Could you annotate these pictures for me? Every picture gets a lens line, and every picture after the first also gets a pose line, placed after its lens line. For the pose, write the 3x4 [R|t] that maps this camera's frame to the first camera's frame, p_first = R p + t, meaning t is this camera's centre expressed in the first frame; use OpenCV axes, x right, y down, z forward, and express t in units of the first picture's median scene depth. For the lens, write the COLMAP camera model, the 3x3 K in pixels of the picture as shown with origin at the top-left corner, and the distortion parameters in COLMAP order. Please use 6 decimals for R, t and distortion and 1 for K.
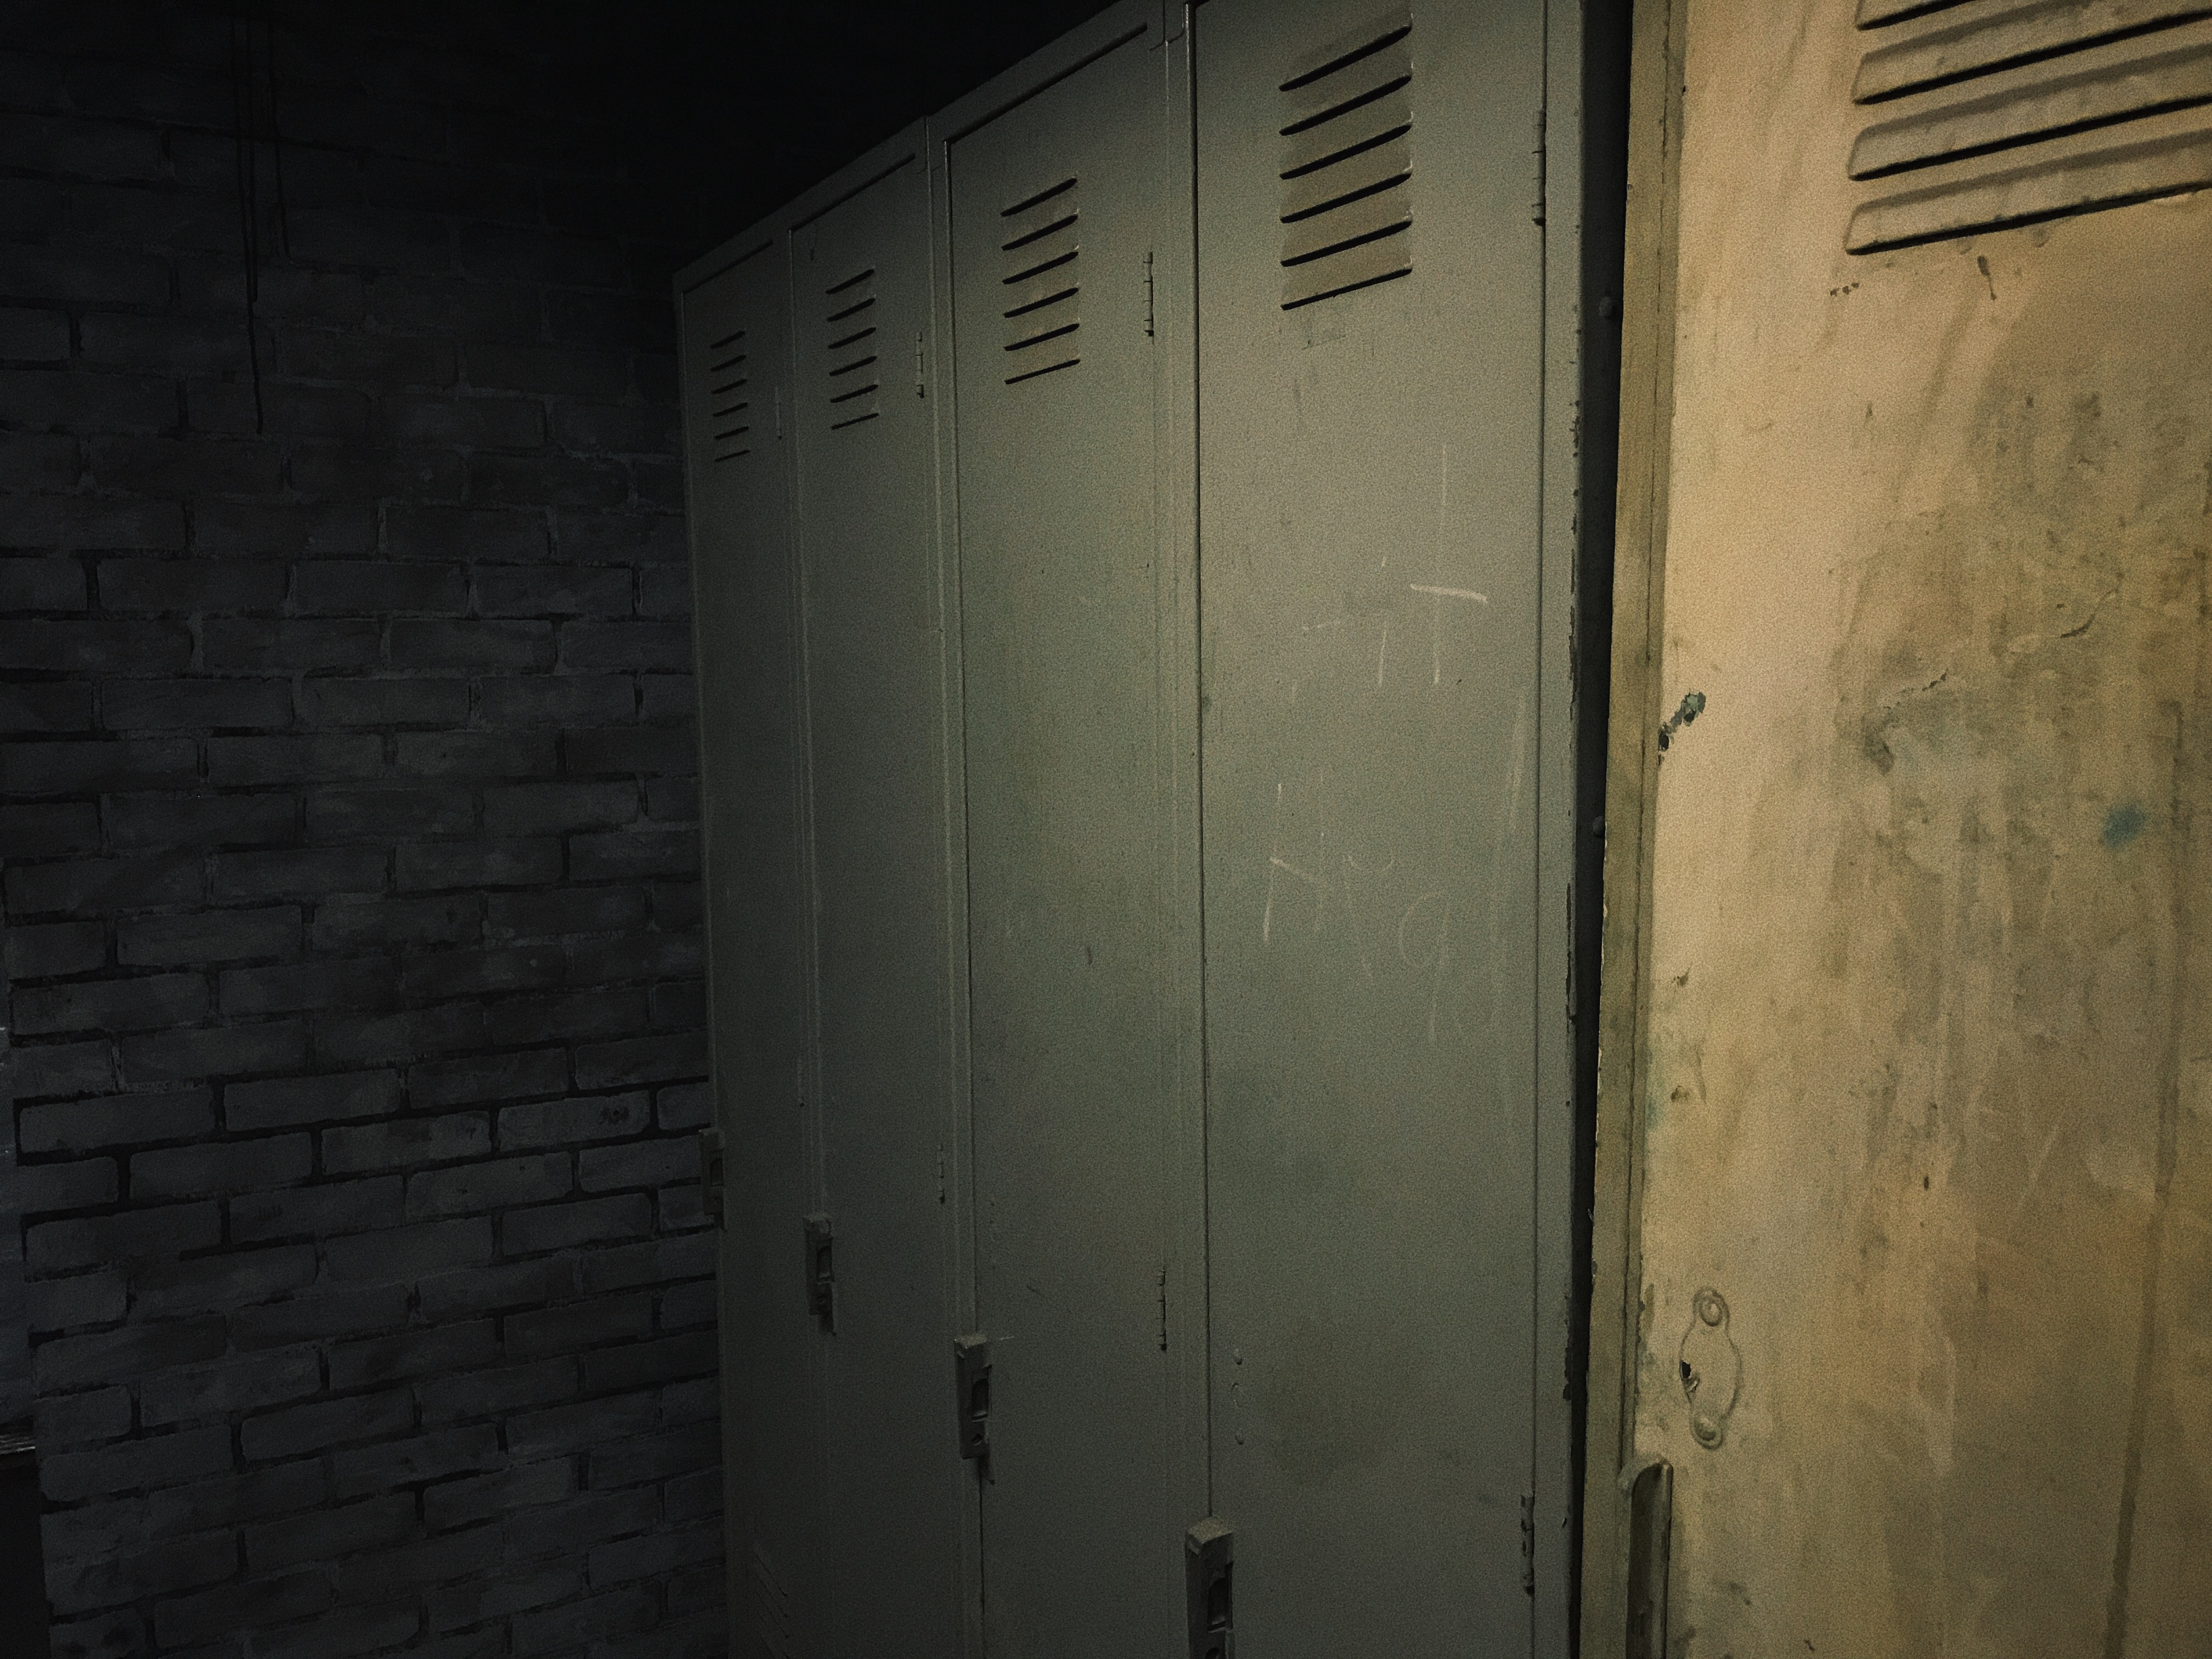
lens RADIAL K [[1812.8, 0, 1106.1], [0, 1812.8, 816.3], [0, 0, 1]] dist [0.004616, 0.003263]
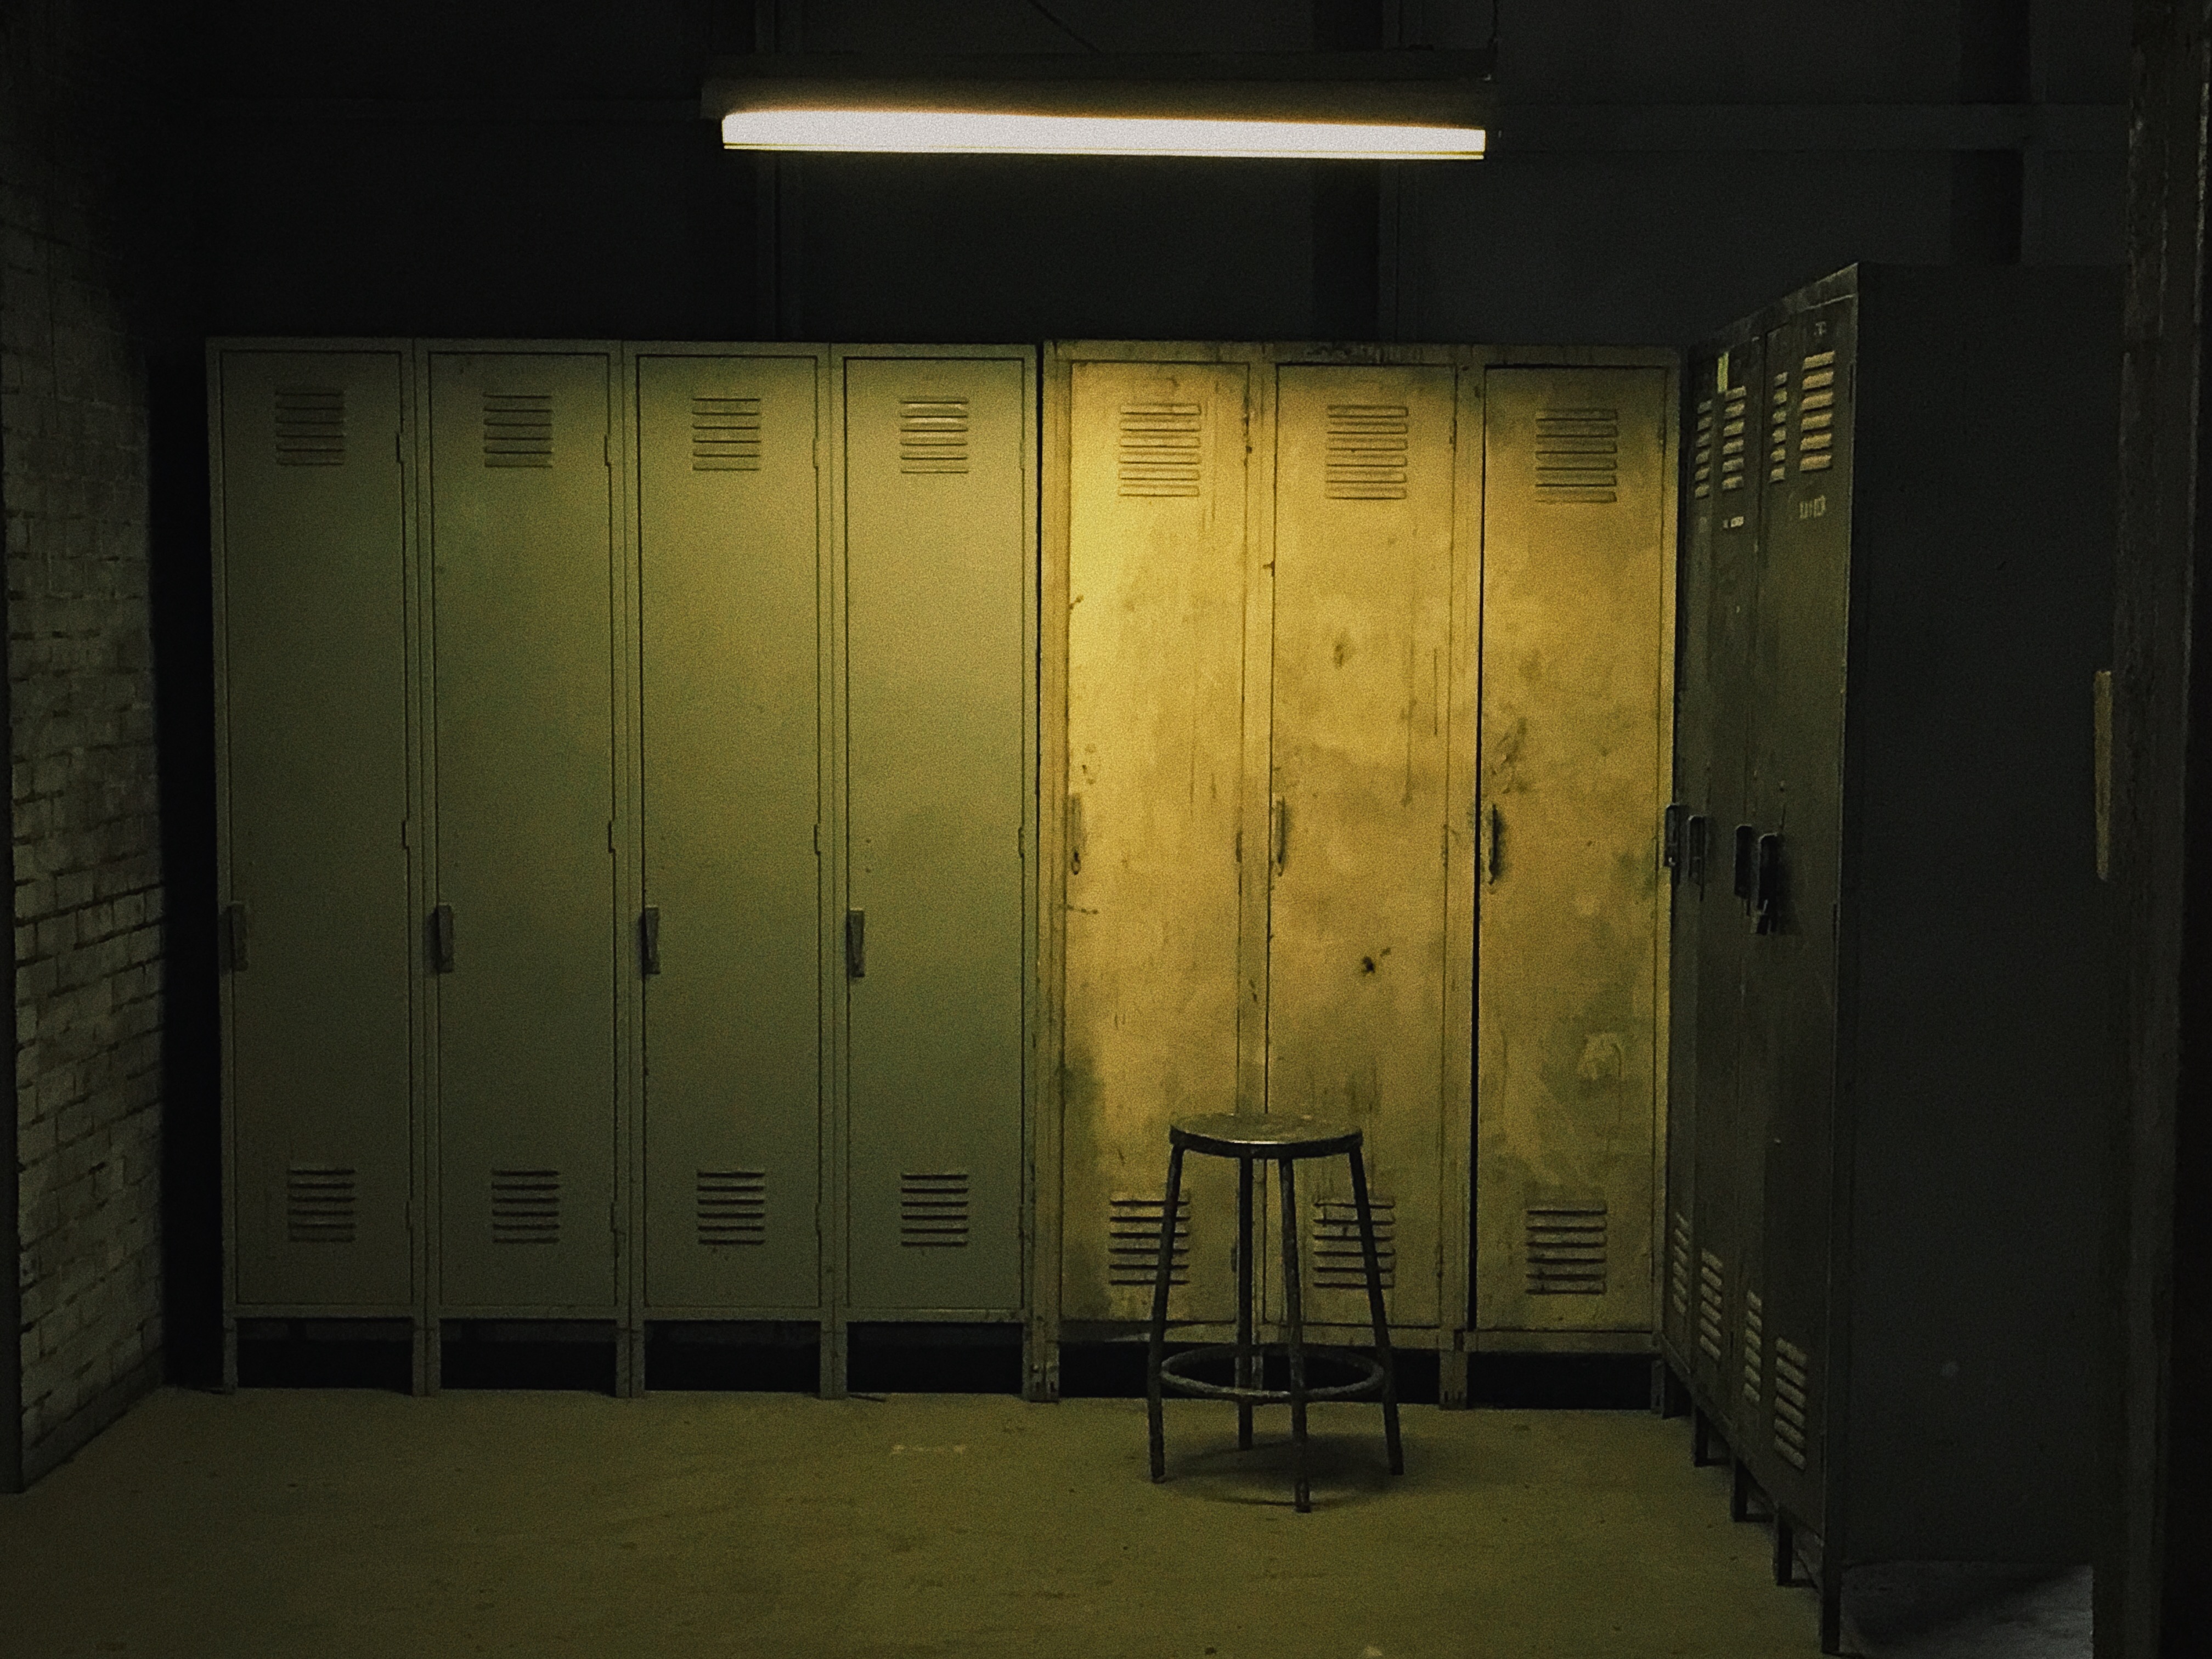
lens RADIAL K [[3666.8, 0, 1106.0], [0, 3666.8, 831.3], [0, 0, 1]] dist [-0.008272, 0.000000]
pose [[0.498130, -0.049800, 0.865671, -2.619969], [0.076323, 0.996993, 0.013437, 0.136429], [-0.863737, 0.059377, 0.500433, -1.205438]]
